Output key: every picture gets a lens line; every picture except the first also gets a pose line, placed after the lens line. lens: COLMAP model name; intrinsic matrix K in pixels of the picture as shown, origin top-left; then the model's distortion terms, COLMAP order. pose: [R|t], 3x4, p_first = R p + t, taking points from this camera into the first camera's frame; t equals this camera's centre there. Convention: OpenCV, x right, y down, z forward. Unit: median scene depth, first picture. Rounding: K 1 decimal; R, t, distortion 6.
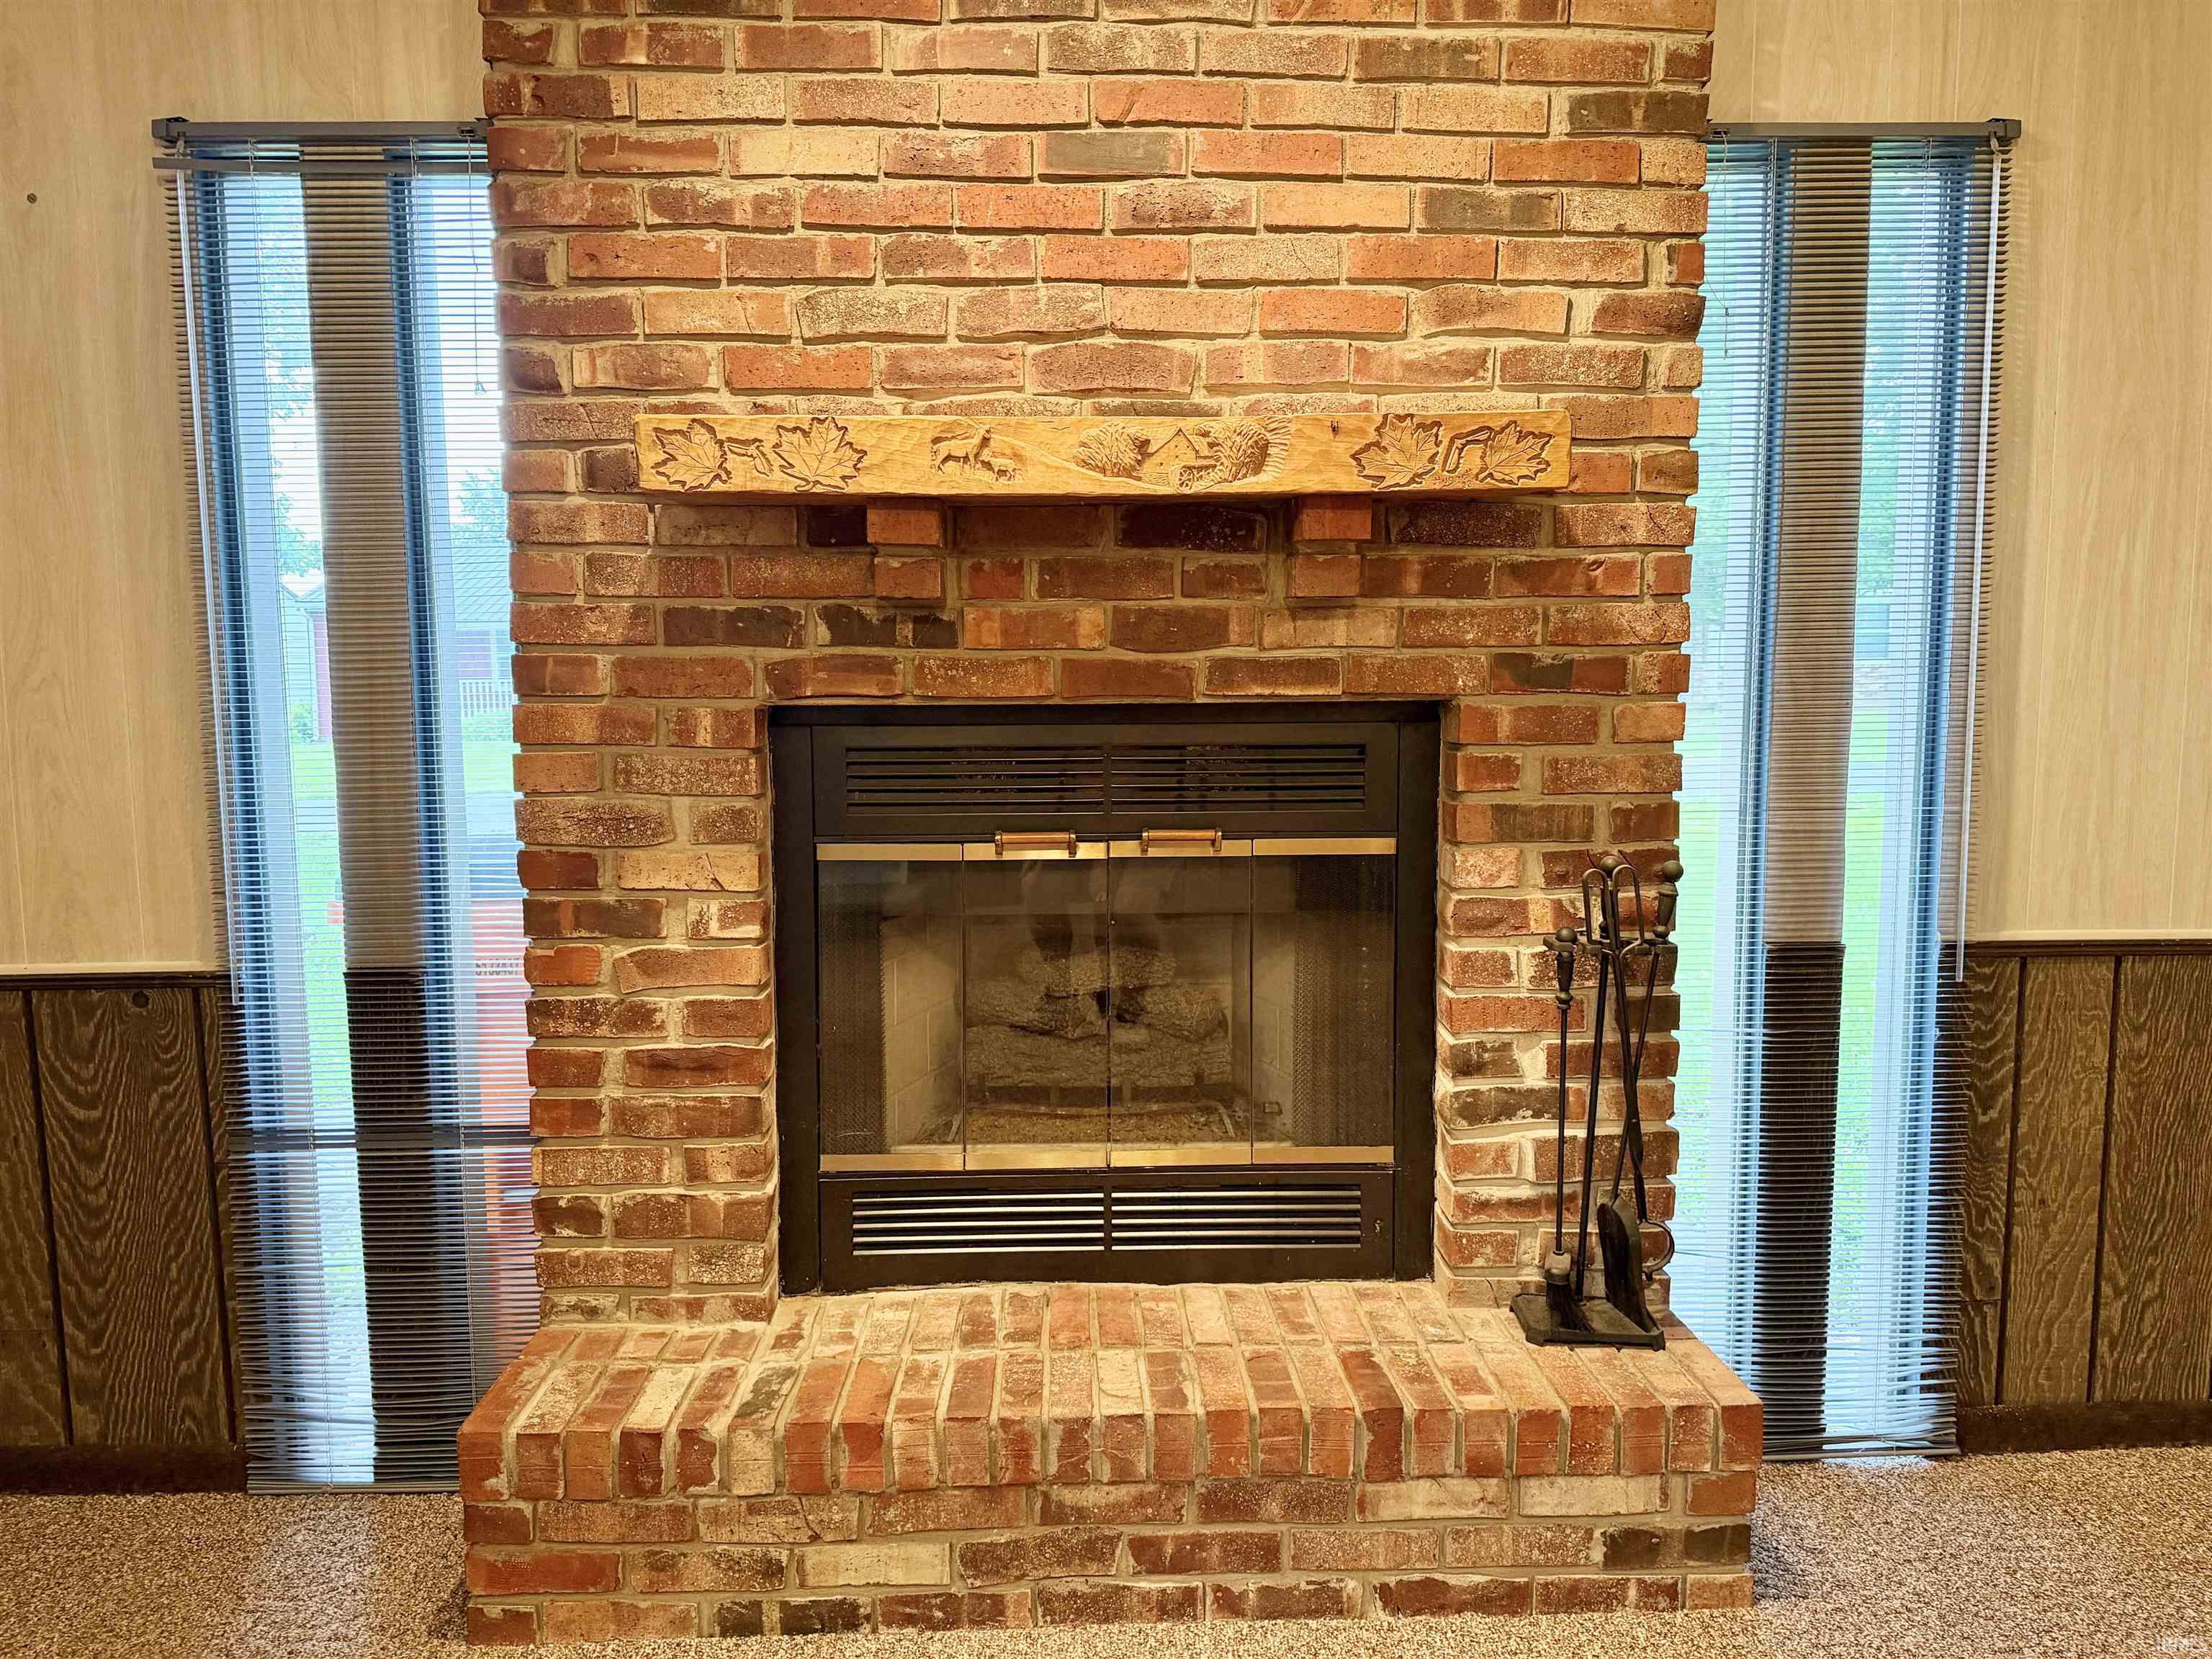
lens RADIAL K [[1544.3, 0, 1103.4], [0, 1544.3, 828.8], [0, 0, 1]] dist [0.031489, -0.019516]
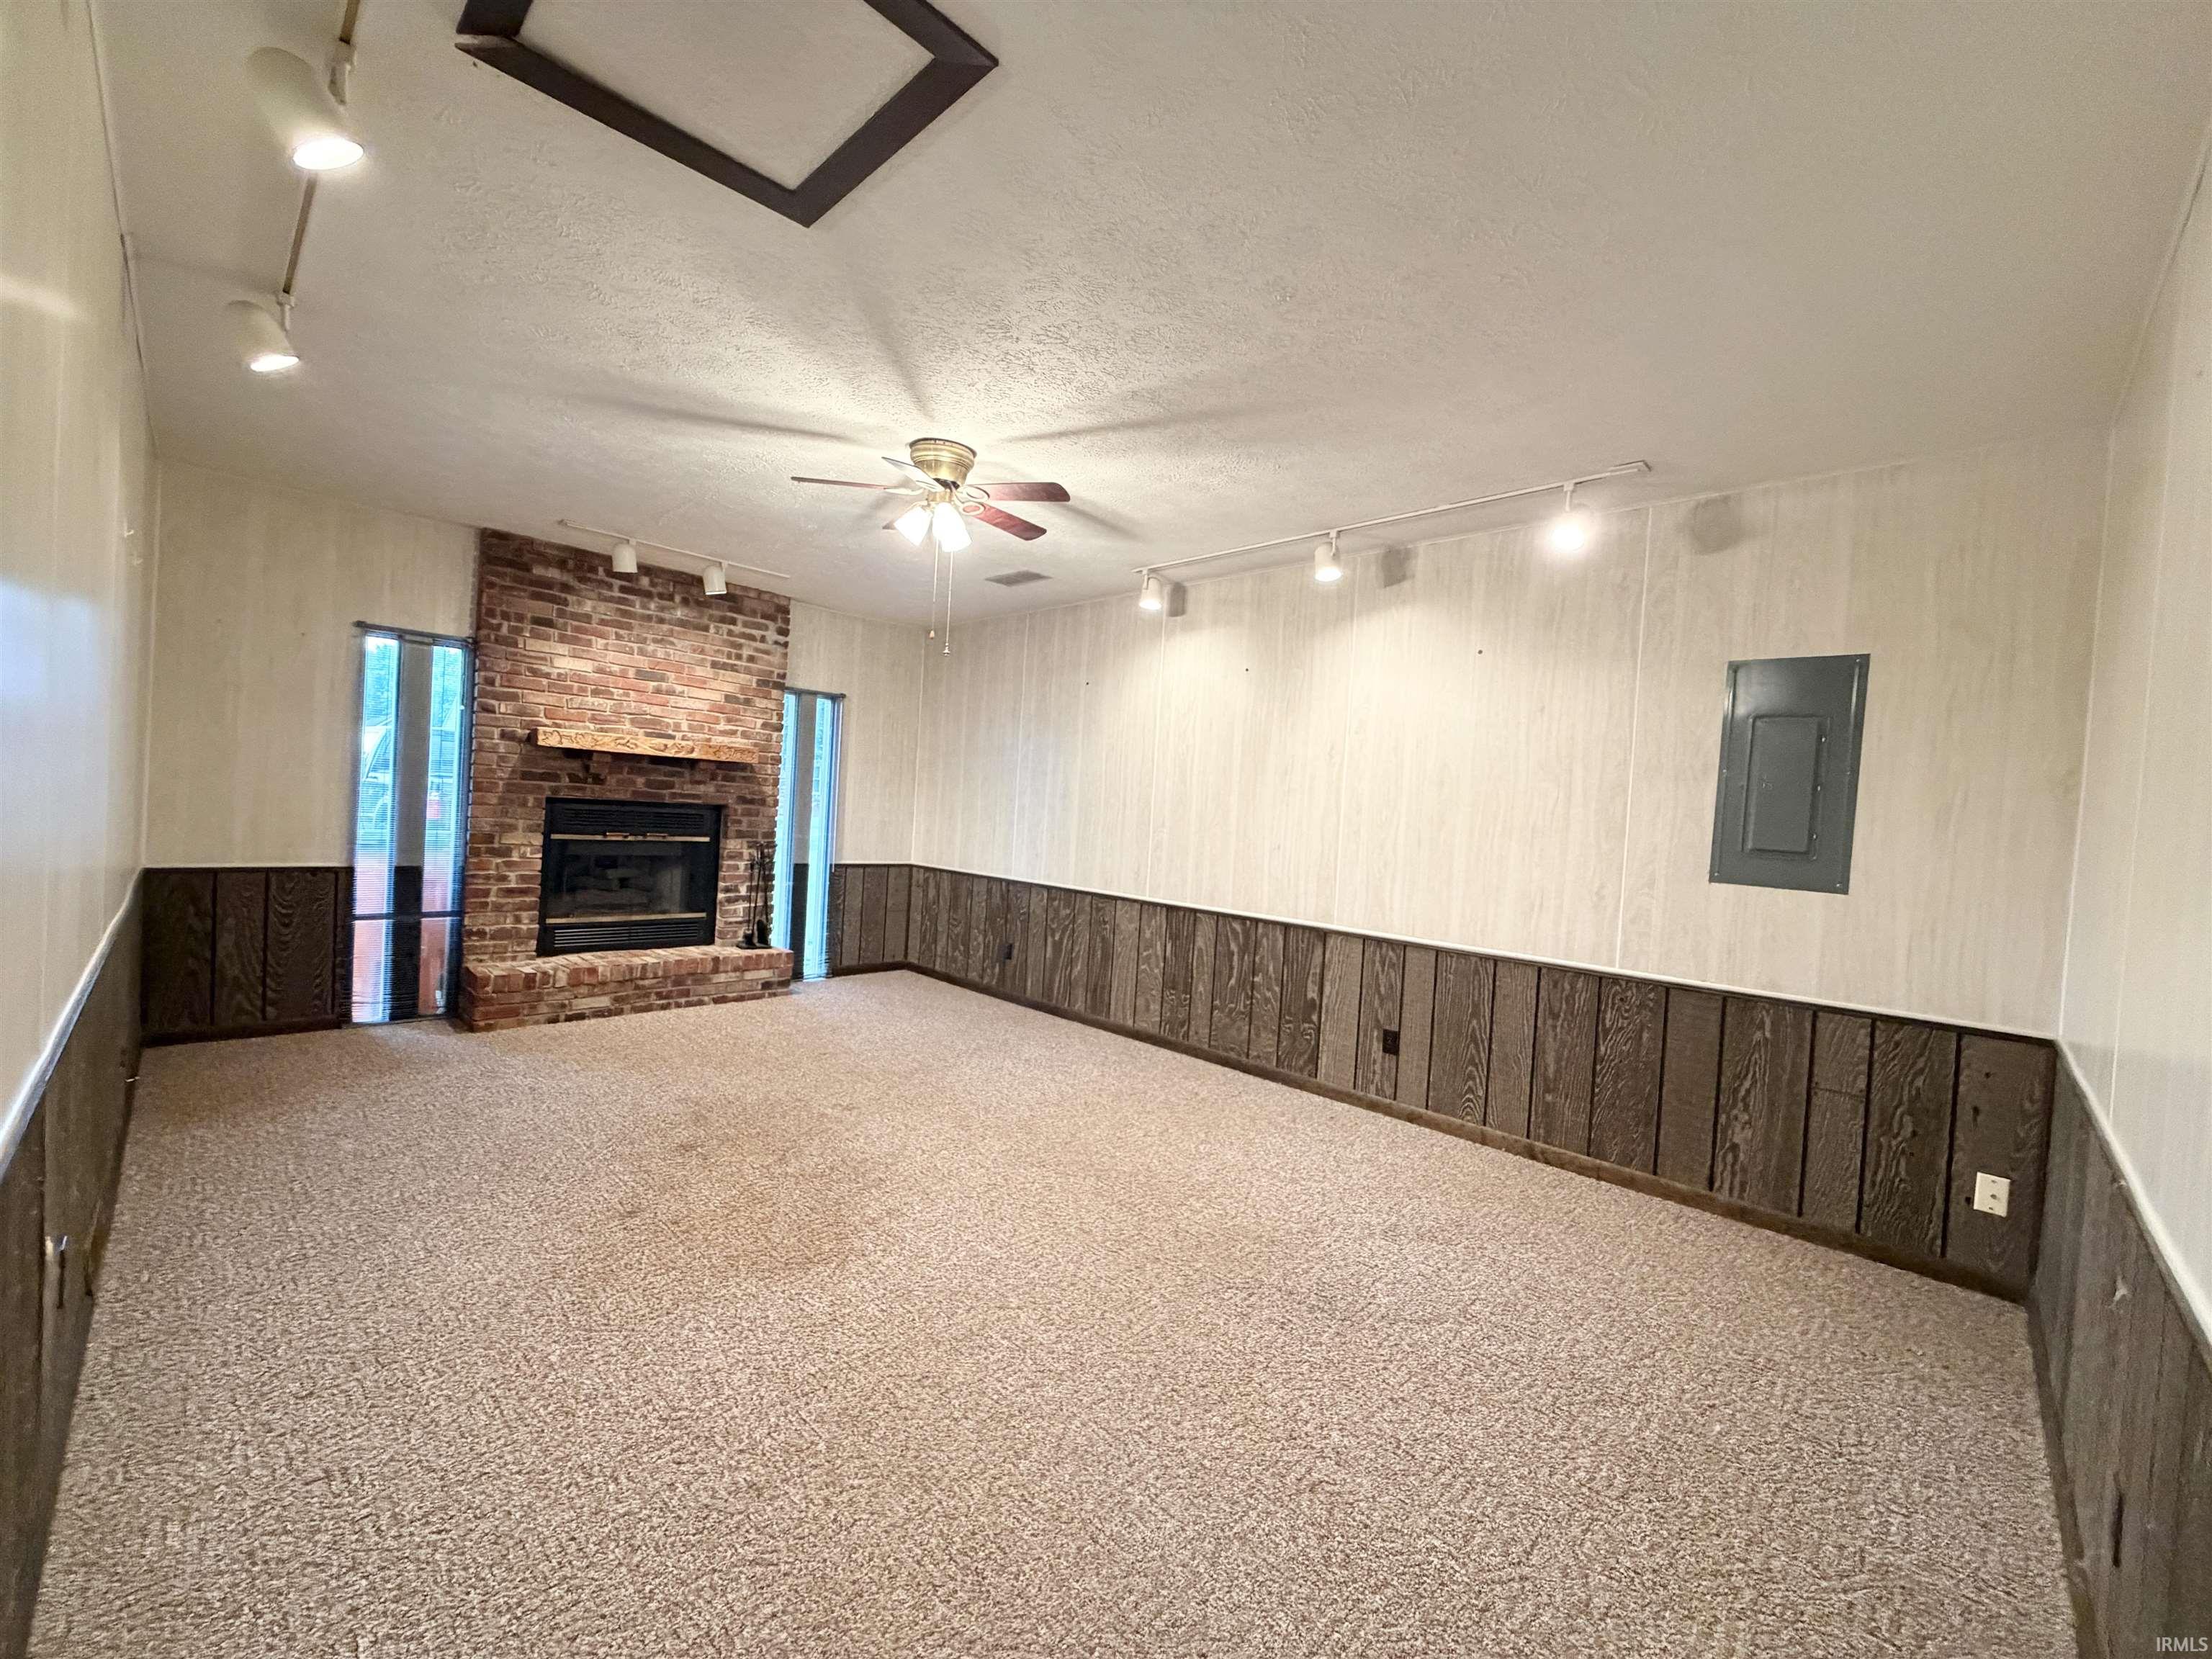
lens RADIAL K [[878.8, 0, 1102.8], [0, 878.8, 835.8], [0, 0, 1]] dist [0.000777, 0.000562]
pose [[0.714939, 0.031313, 0.698486, -0.762069], [0.005101, 0.998737, -0.049993, 0.134451], [-0.699169, 0.039305, 0.713876, -1.544465]]
